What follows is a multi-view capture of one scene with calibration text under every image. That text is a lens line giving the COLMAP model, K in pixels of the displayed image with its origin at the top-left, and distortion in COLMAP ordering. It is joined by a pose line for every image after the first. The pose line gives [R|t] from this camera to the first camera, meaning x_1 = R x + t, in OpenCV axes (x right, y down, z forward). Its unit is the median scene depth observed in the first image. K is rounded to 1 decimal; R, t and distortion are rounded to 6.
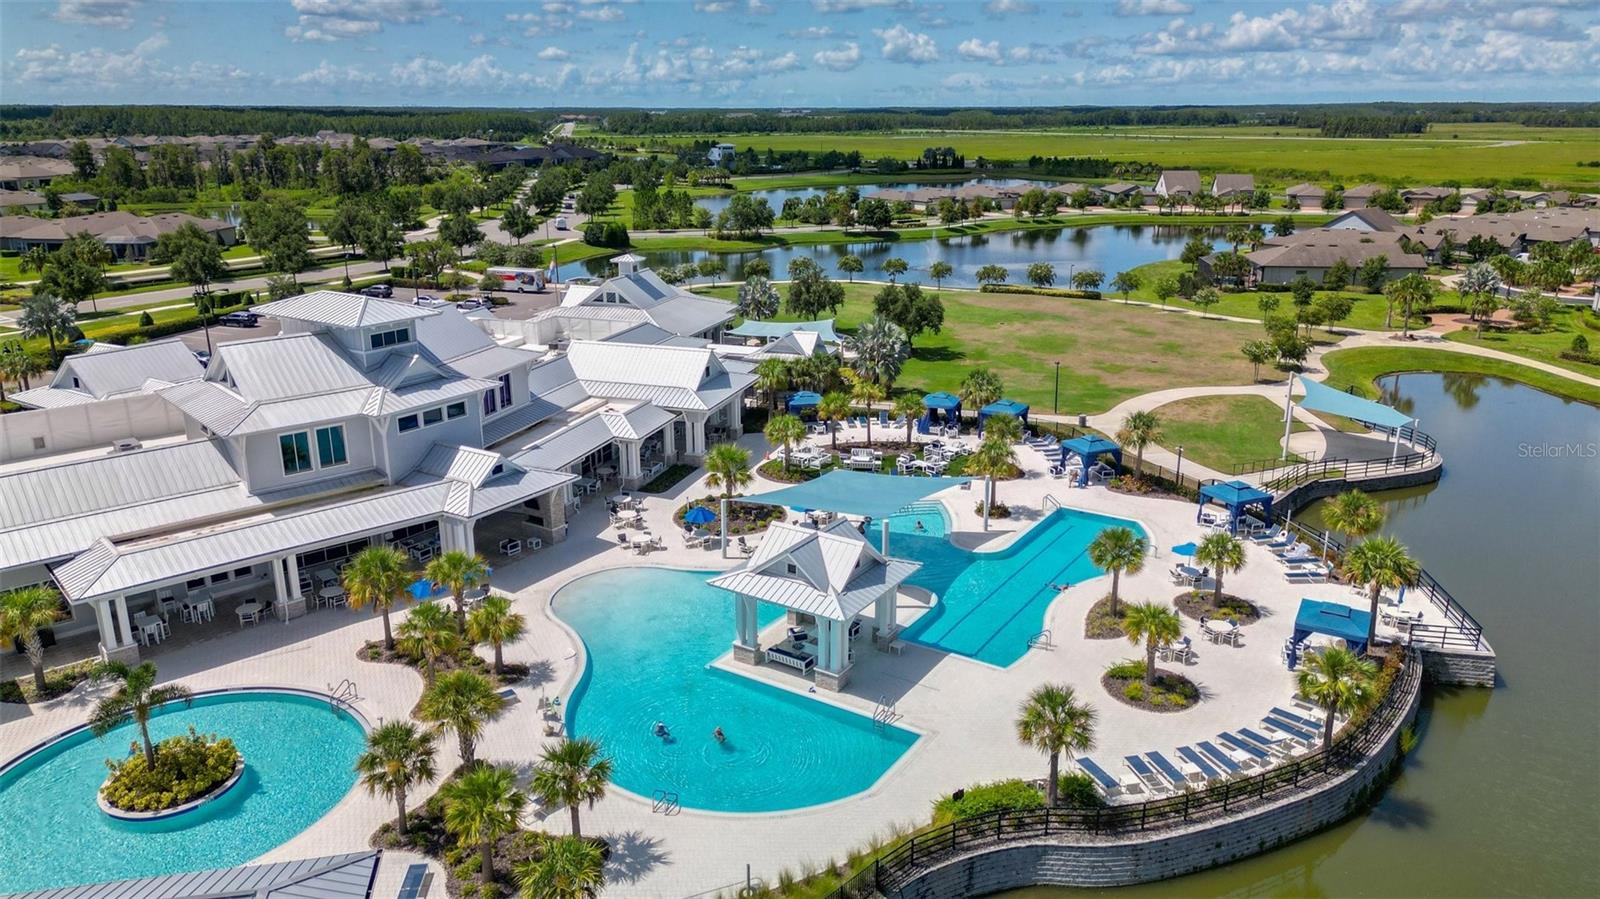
lens RADIAL K [[1116.1, 0, 806.7], [0, 1116.1, 444.6], [0, 0, 1]] dist [0.061002, -0.067222]
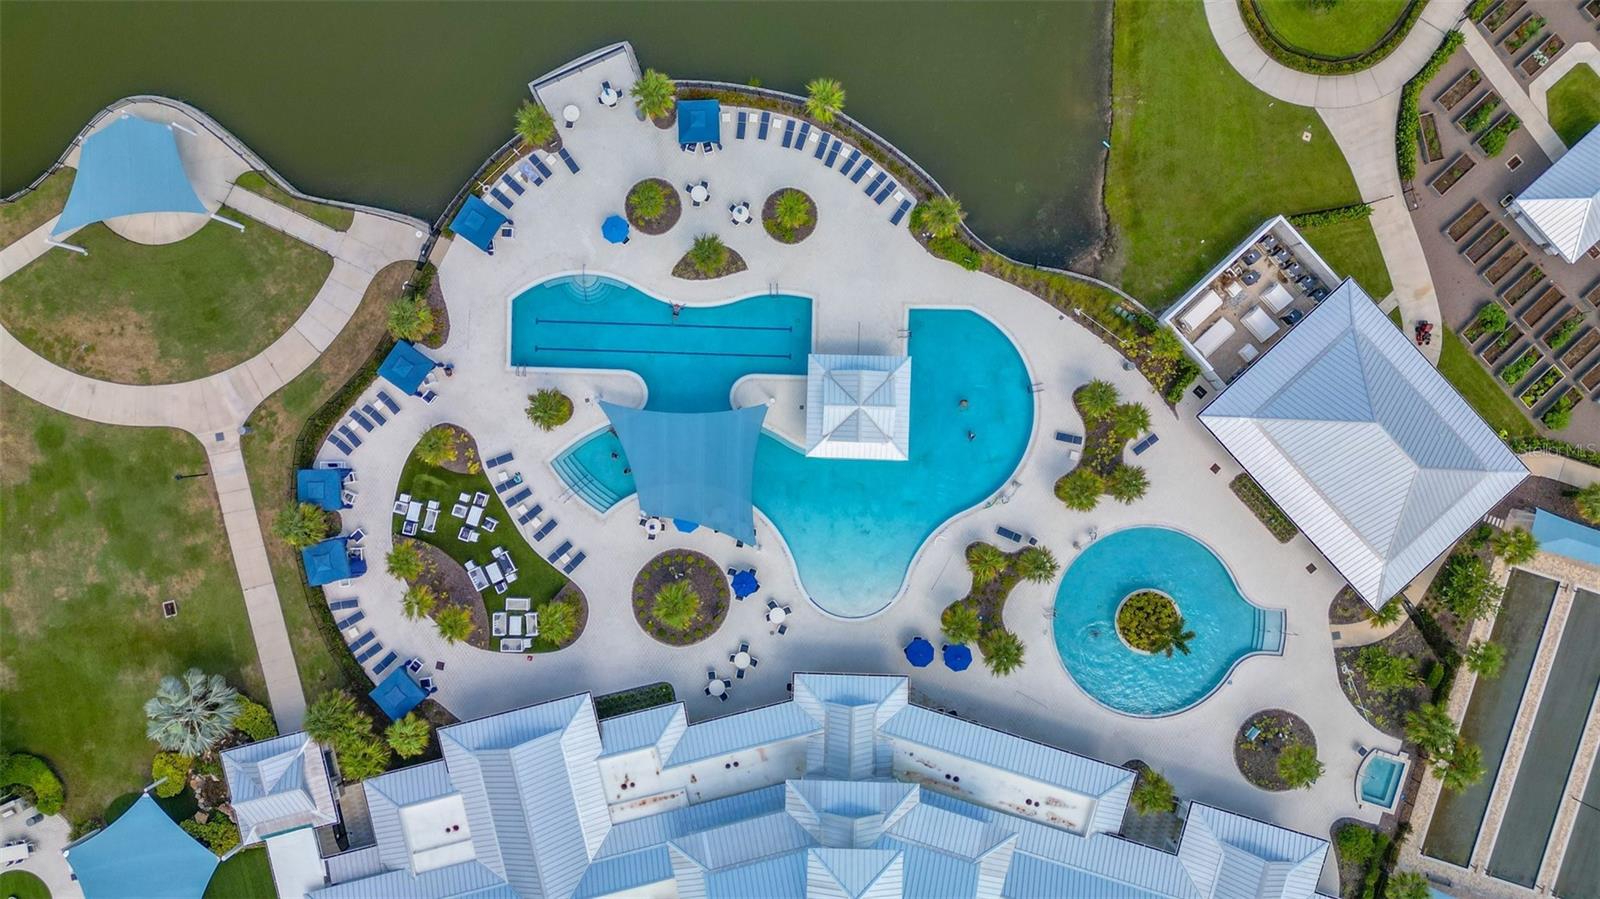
lens RADIAL K [[1116.1, 0, 806.7], [0, 1116.1, 444.6], [0, 0, 1]] dist [0.061002, -0.067222]
pose [[-0.514296, -0.857582, -0.007270, 0.011257], [0.245783, -0.155508, 0.956770, -1.164816], [-0.821639, 0.490276, 0.290756, 0.541262]]
